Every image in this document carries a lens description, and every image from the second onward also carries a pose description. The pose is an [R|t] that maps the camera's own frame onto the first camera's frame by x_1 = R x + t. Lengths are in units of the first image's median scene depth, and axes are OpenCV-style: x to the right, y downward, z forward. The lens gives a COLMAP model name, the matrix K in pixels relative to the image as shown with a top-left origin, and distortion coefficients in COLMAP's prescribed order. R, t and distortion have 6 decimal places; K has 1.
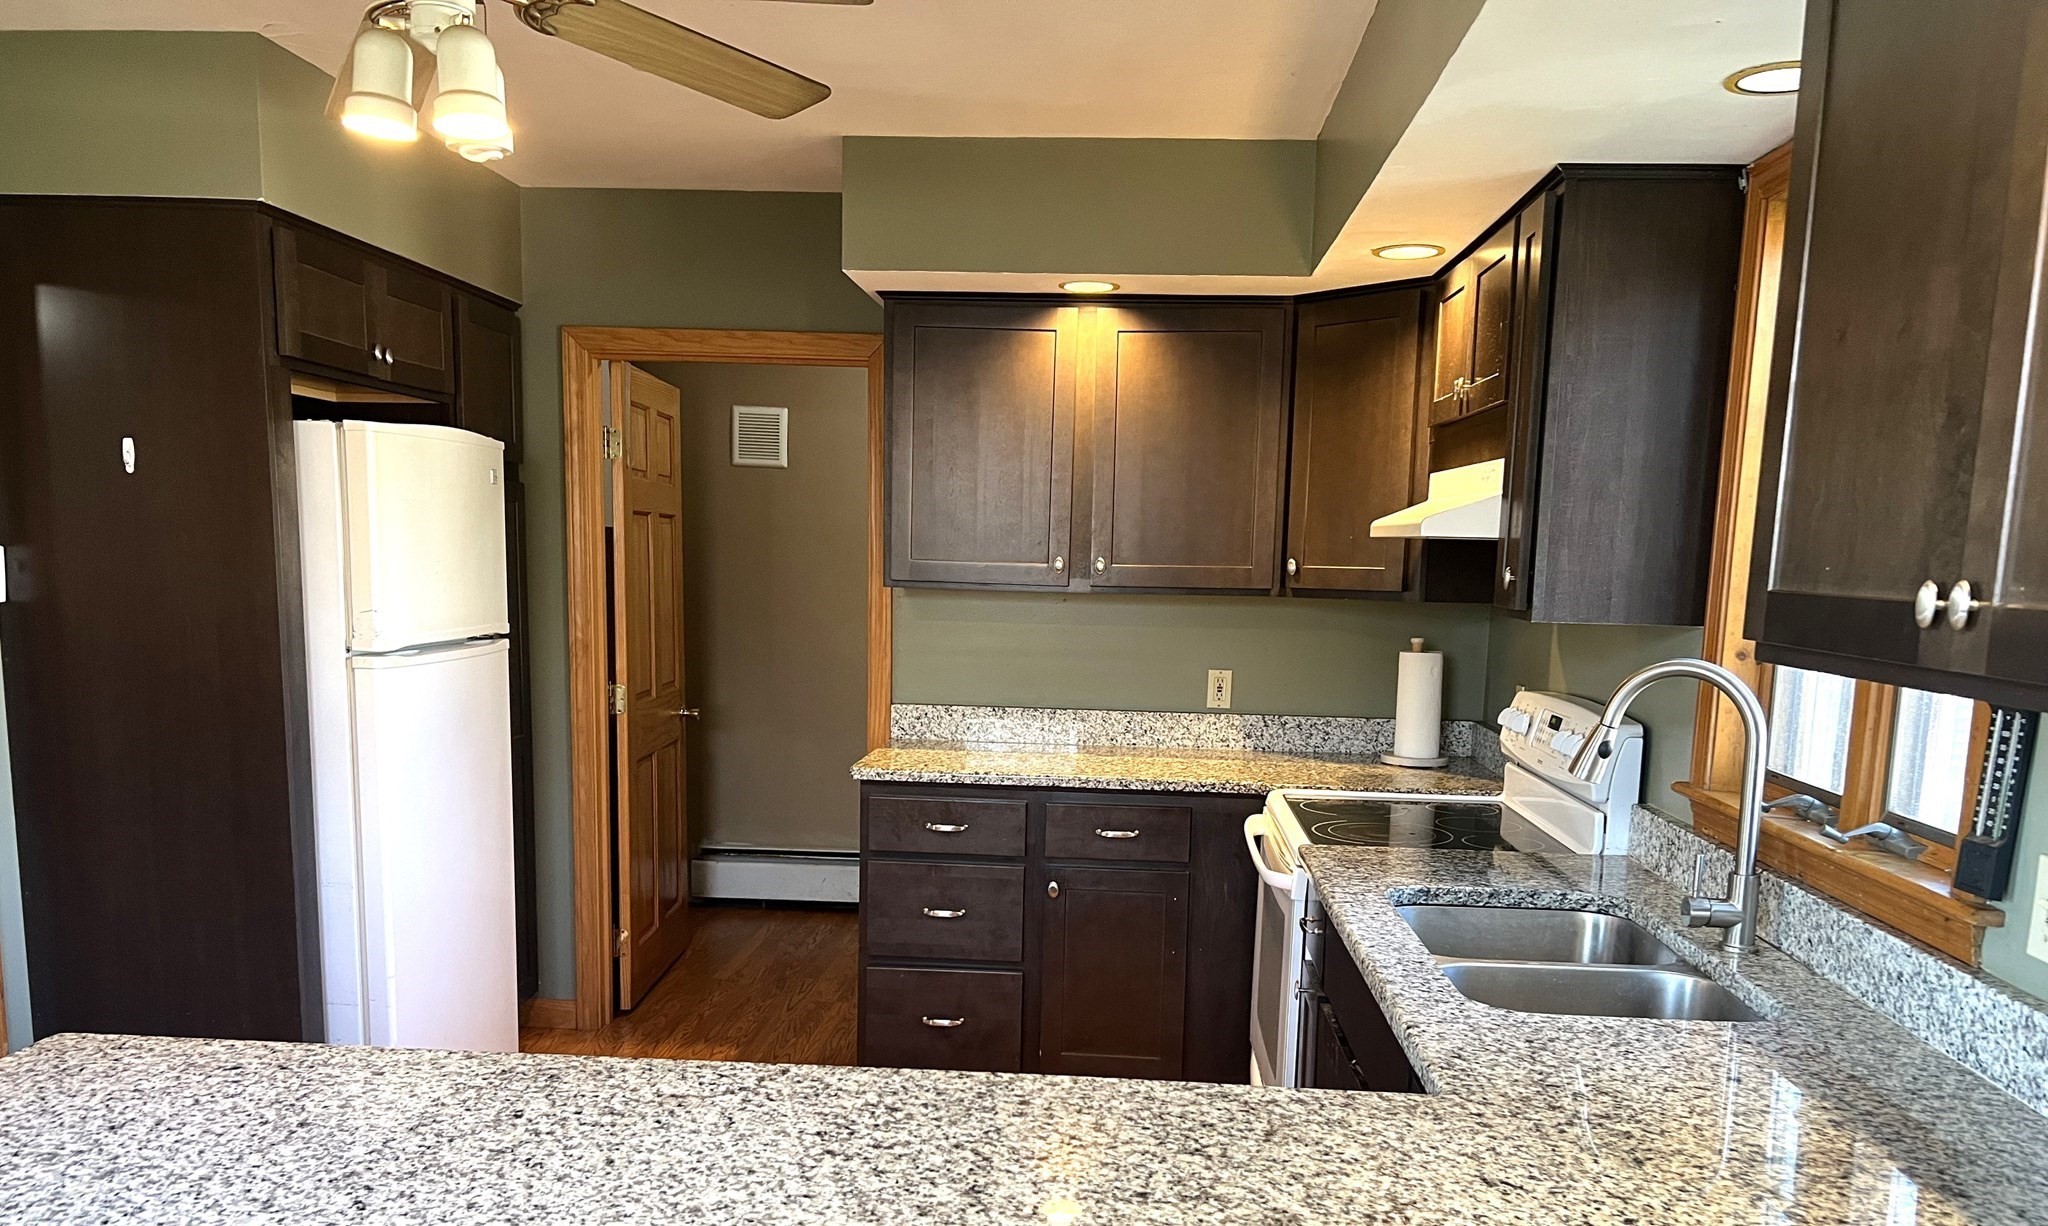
lens RADIAL K [[1535.9, 0, 1022.4], [0, 1535.9, 784.6], [0, 0, 1]] dist [0.108818, -0.179311]
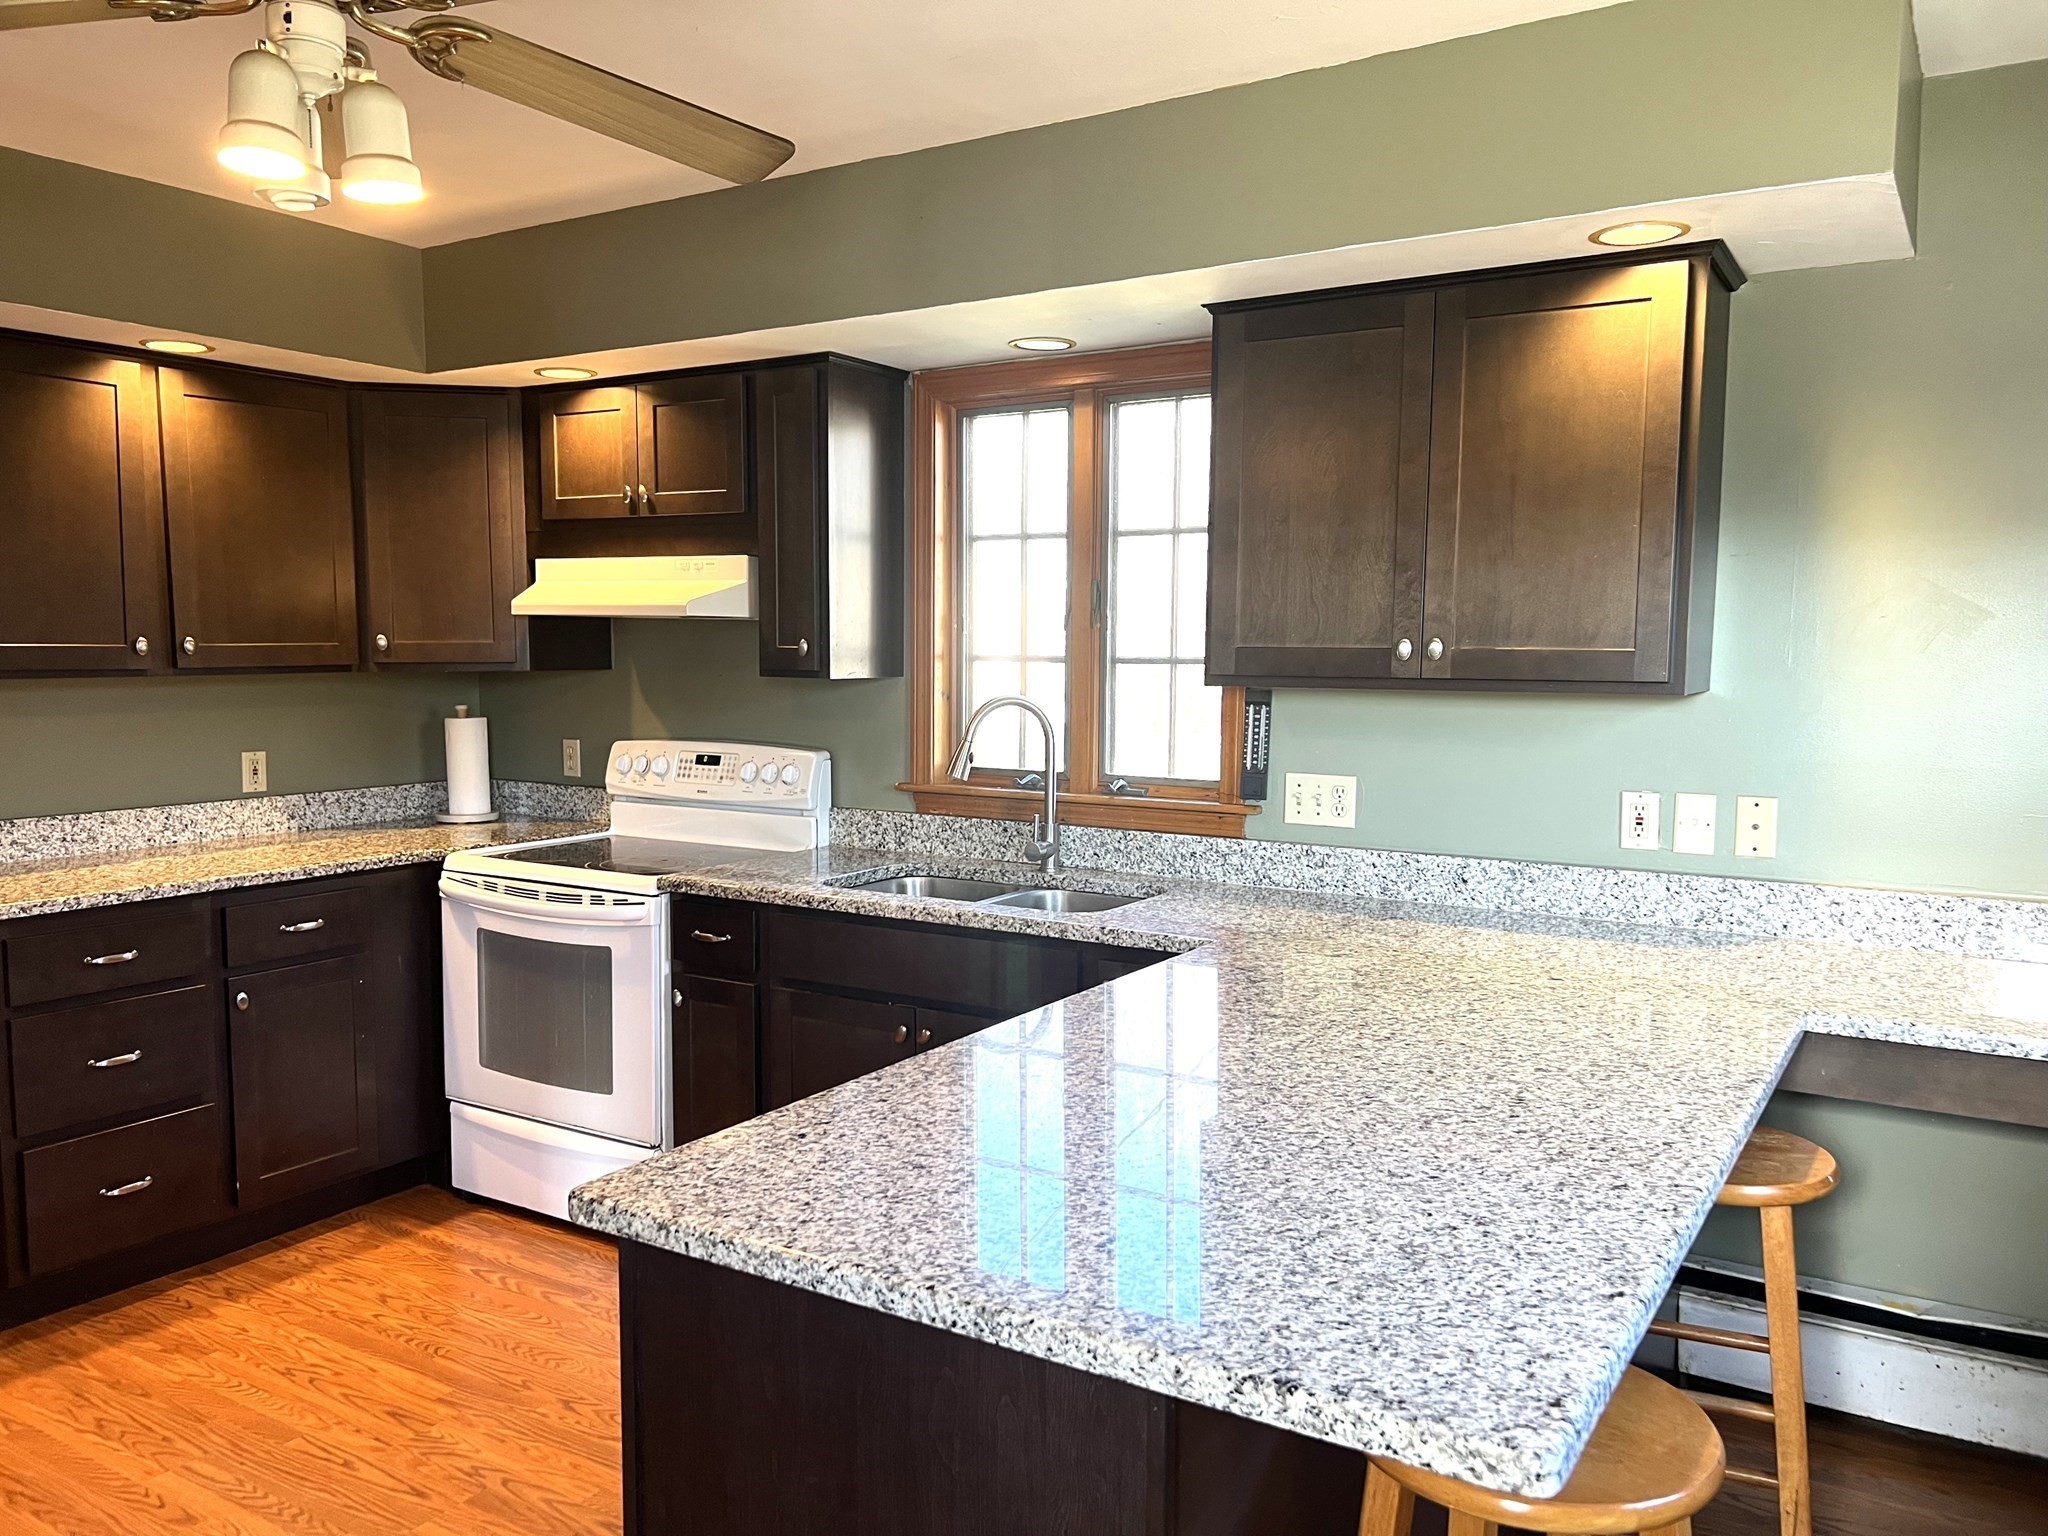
lens RADIAL K [[1556.6, 0, 1020.1], [0, 1556.6, 790.3], [0, 0, 1]] dist [0.046983, -0.046963]
pose [[0.473078, -0.108707, 0.874288, -0.546847], [0.140981, 0.988911, 0.046674, -0.032481], [-0.869668, 0.101178, 0.483158, 0.137240]]
